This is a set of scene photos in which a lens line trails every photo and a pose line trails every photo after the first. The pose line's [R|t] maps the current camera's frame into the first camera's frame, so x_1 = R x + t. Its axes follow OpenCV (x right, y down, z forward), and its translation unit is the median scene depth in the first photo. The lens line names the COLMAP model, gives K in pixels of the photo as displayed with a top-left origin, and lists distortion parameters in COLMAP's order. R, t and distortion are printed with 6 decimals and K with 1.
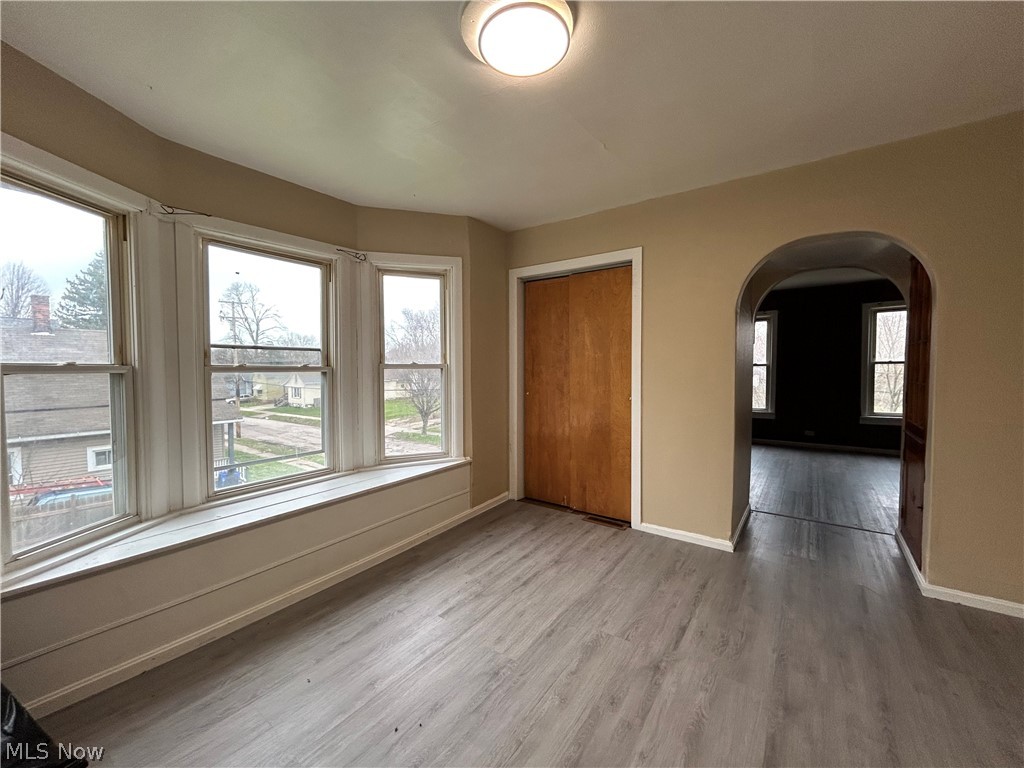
lens RADIAL K [[412.2, 0, 510.4], [0, 412.2, 382.4], [0, 0, 1]] dist [-0.001350, 0.000233]
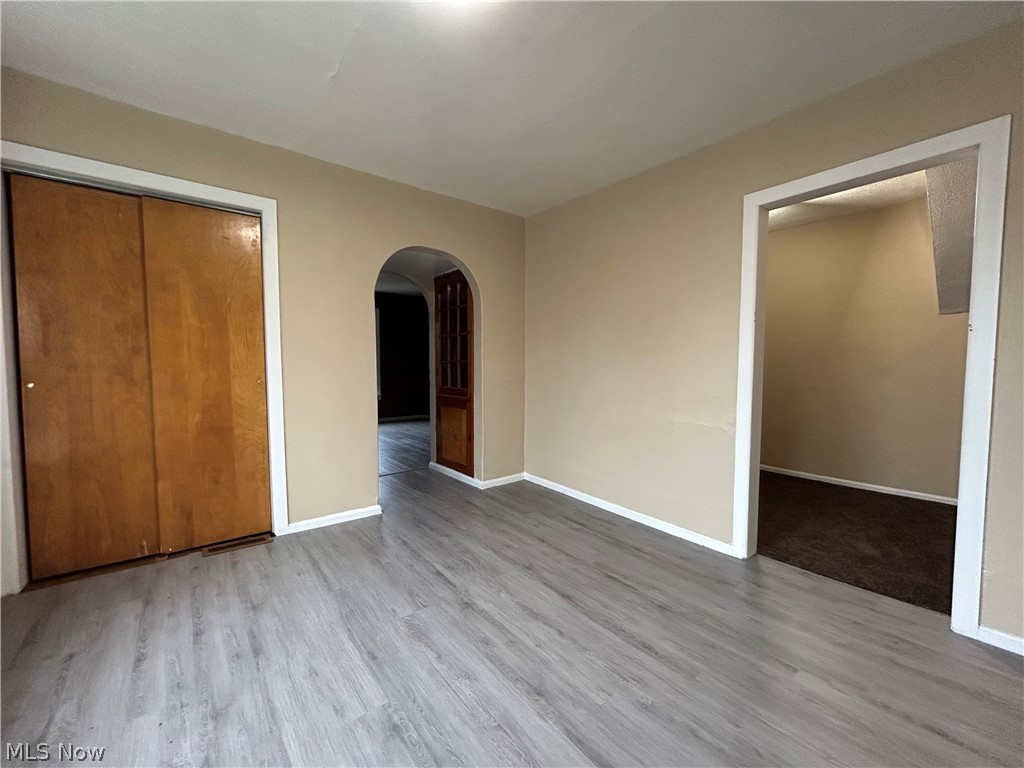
lens RADIAL K [[412.2, 0, 510.4], [0, 412.2, 382.4], [0, 0, 1]] dist [-0.001350, 0.000233]
pose [[0.266414, -0.041530, 0.962963, -0.420487], [0.032941, 0.998880, 0.033966, 0.033746], [-0.963296, 0.022672, 0.267484, 0.356904]]
